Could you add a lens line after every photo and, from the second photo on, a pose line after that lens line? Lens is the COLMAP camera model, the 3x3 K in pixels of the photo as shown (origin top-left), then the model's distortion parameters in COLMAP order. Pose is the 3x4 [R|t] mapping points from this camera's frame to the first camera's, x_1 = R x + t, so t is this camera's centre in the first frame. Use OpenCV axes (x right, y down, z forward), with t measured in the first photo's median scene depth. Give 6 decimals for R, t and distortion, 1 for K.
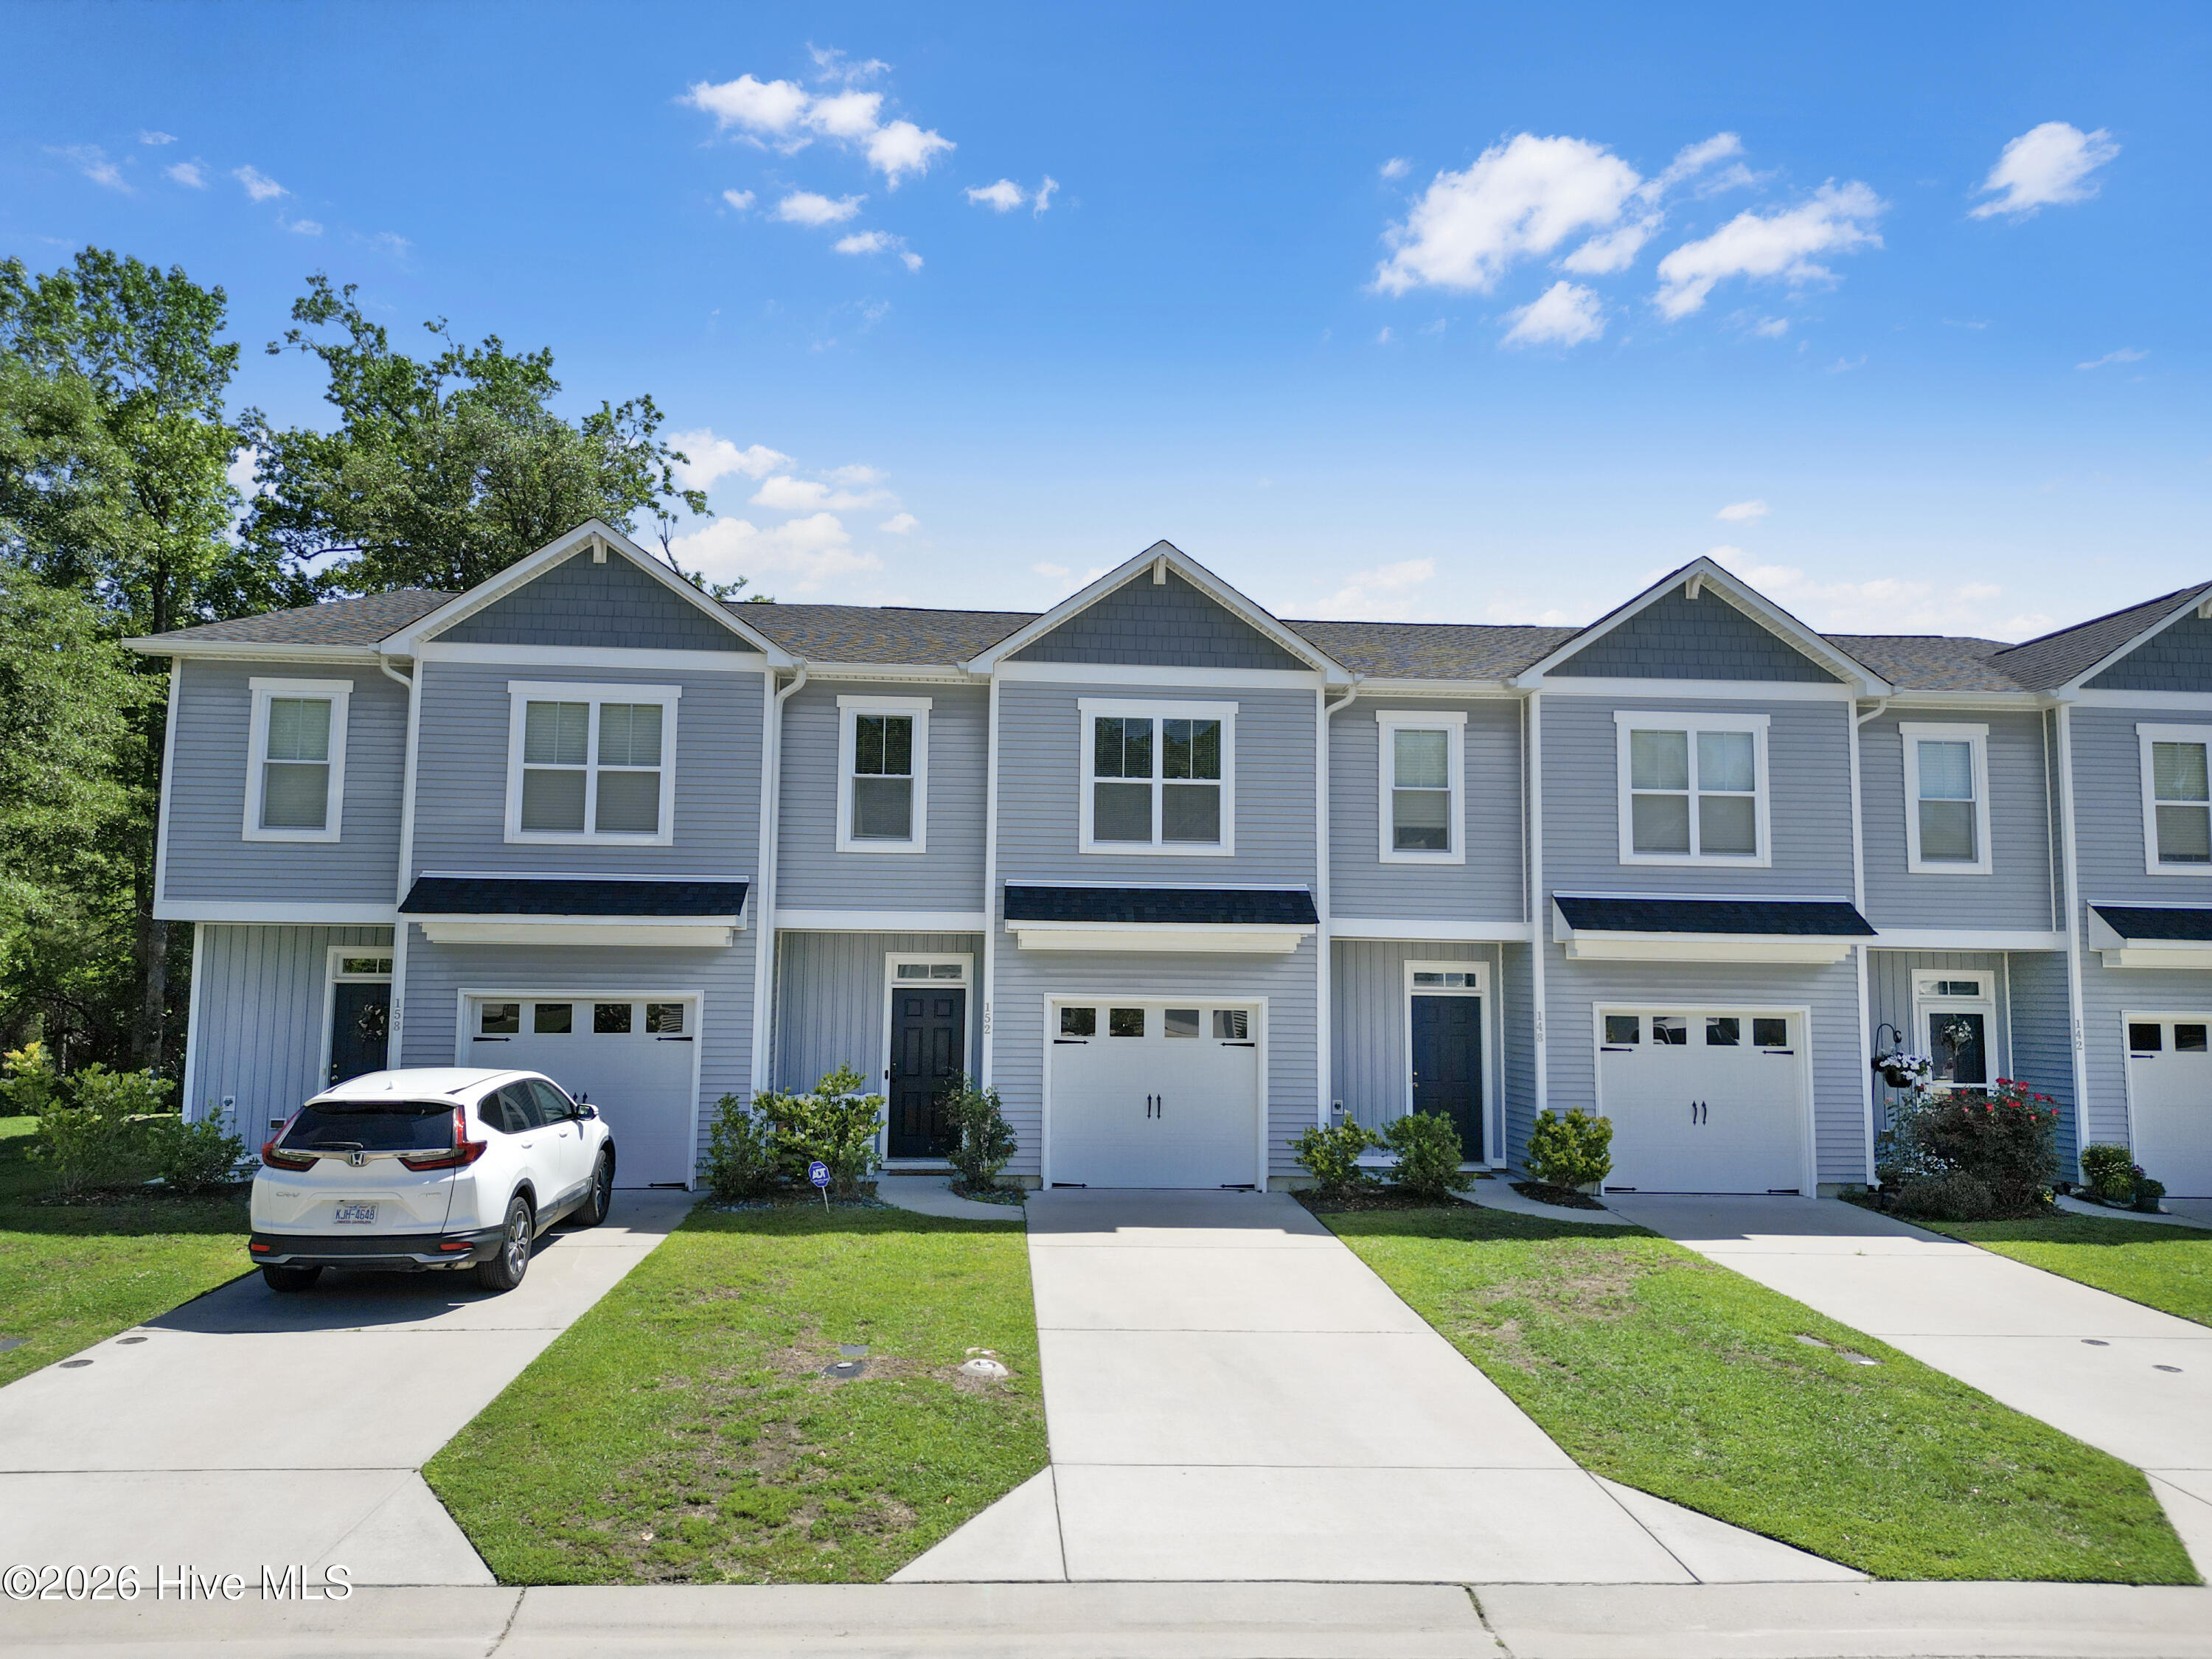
lens RADIAL K [[1520.8, 0, 1099.9], [0, 1520.8, 827.6], [0, 0, 1]] dist [0.038307, -0.010642]
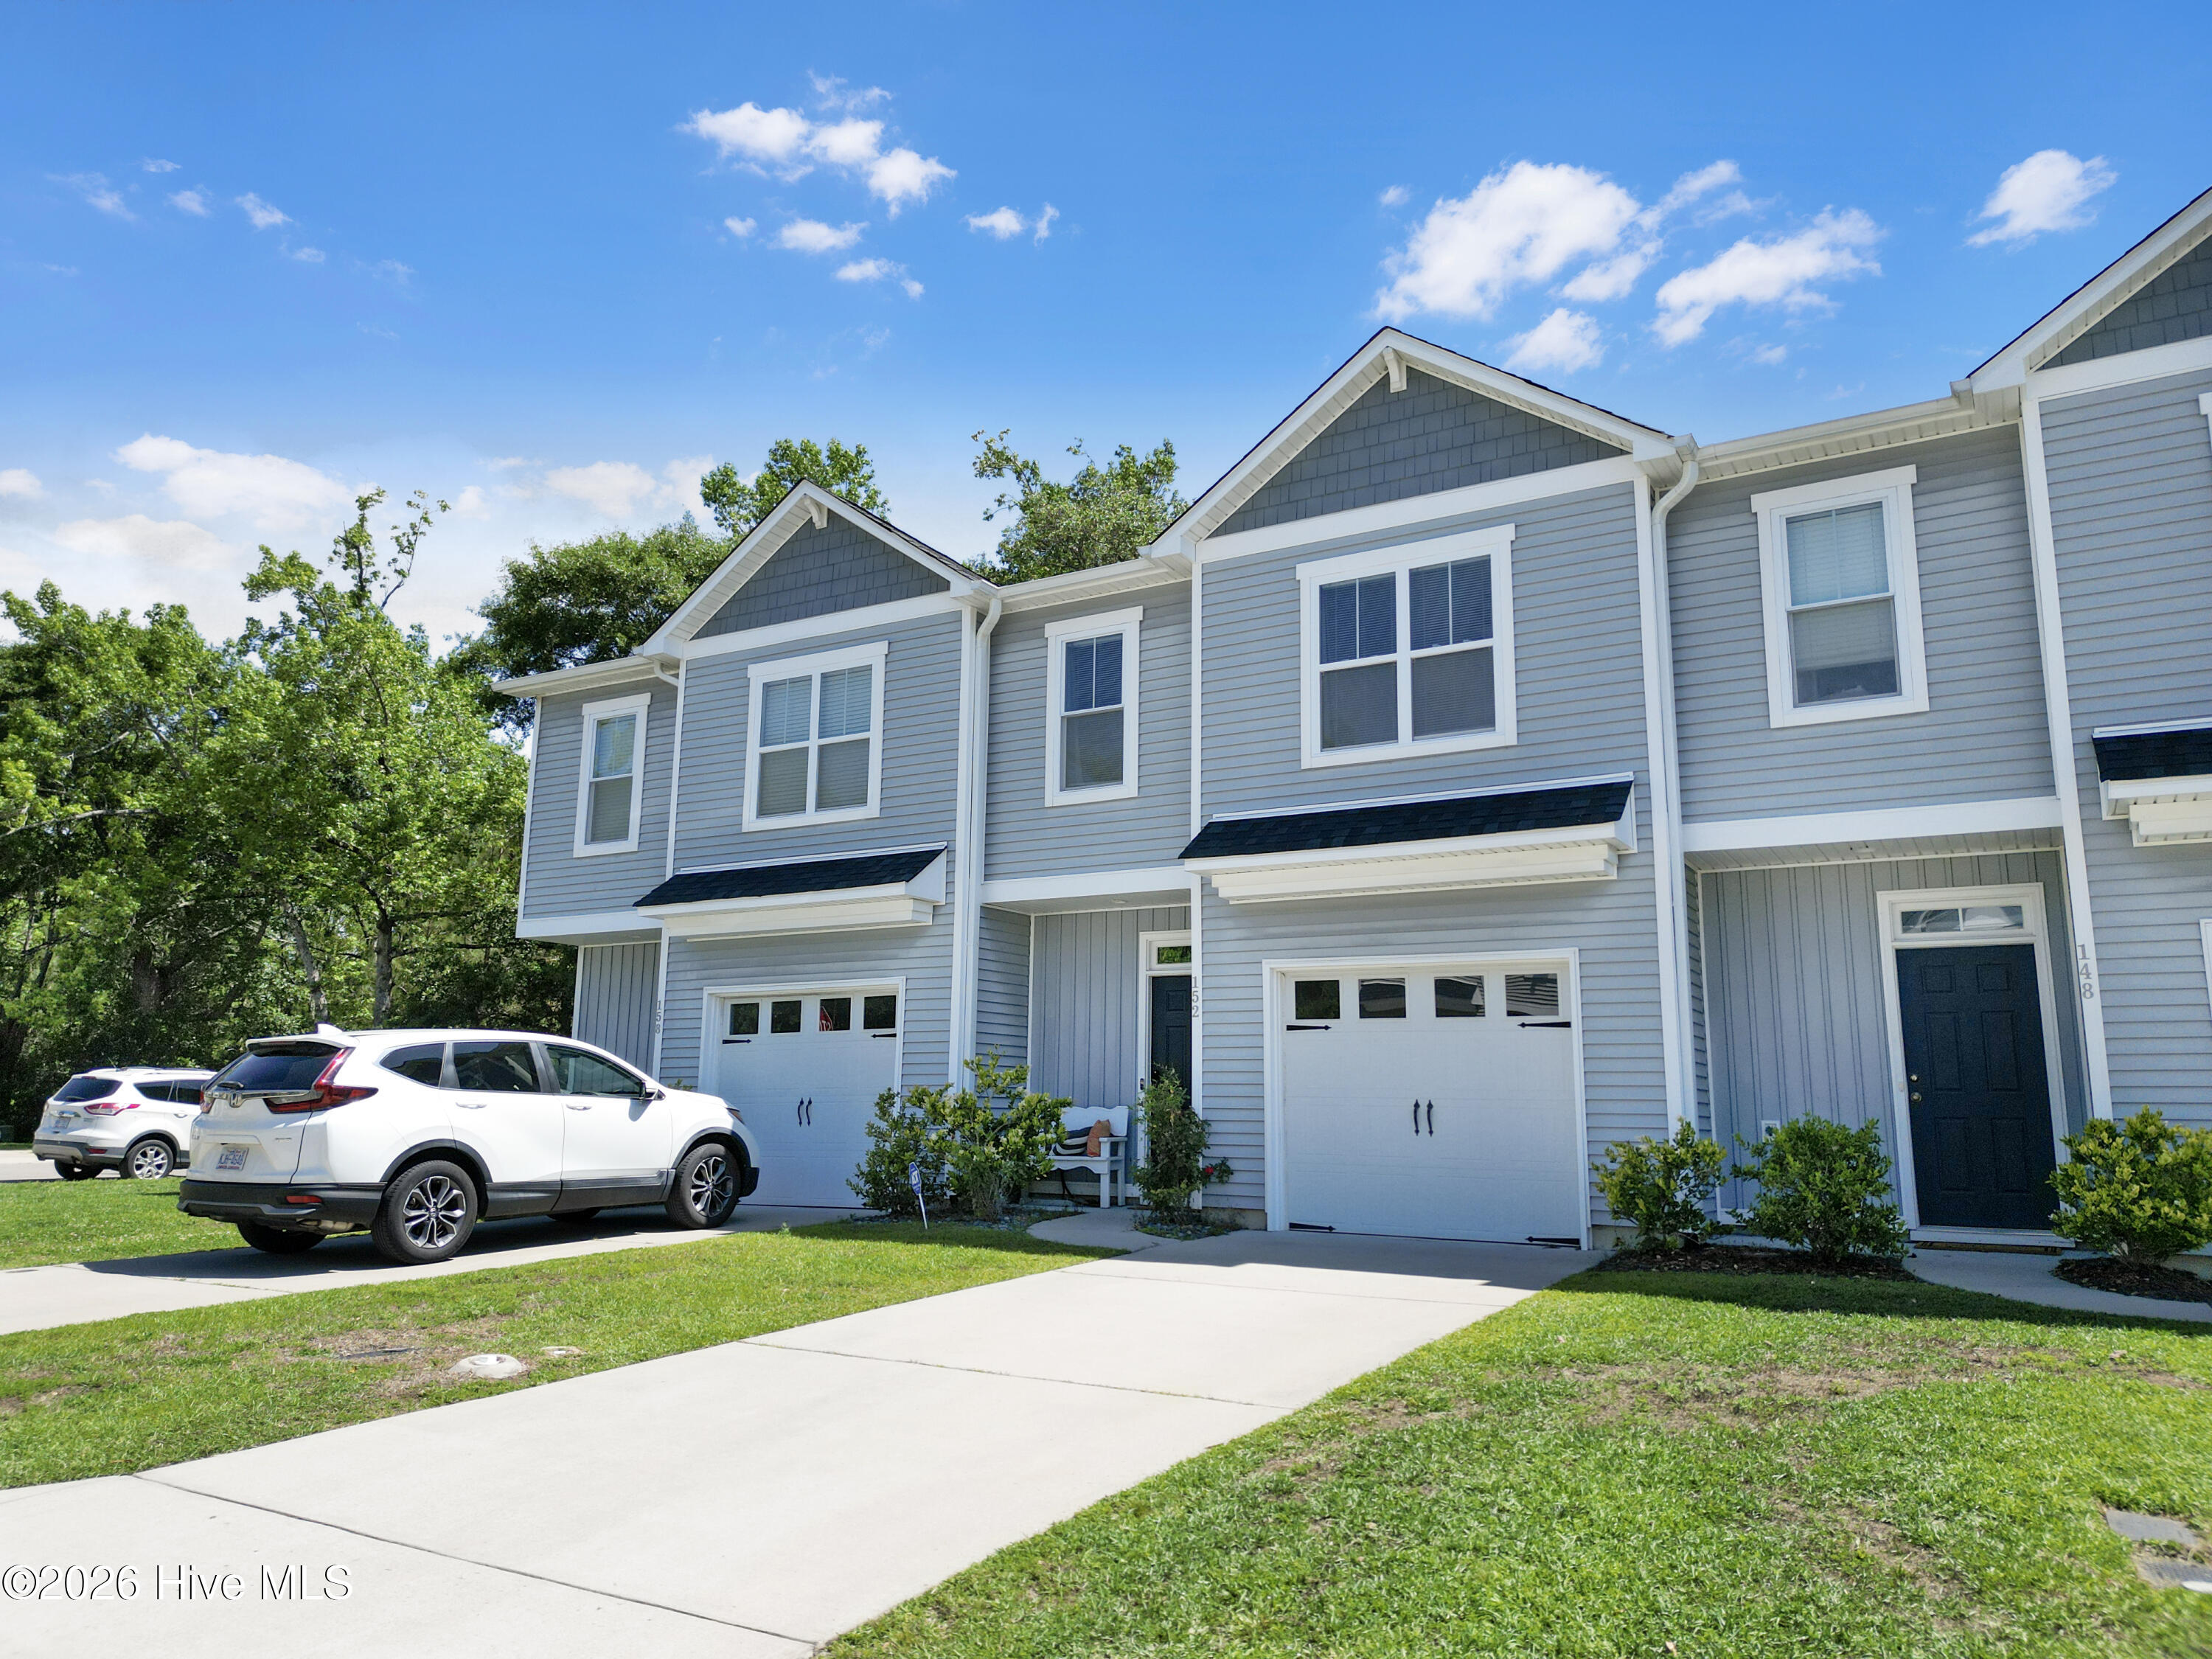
lens RADIAL K [[1520.8, 0, 1101.6], [0, 1520.8, 841.7], [0, 0, 1]] dist [0.038307, -0.010642]
pose [[0.816487, -0.103543, -0.568003, 0.319594], [0.057209, 0.993455, -0.098865, 0.118268], [0.574523, 0.048227, 0.817067, 0.343698]]
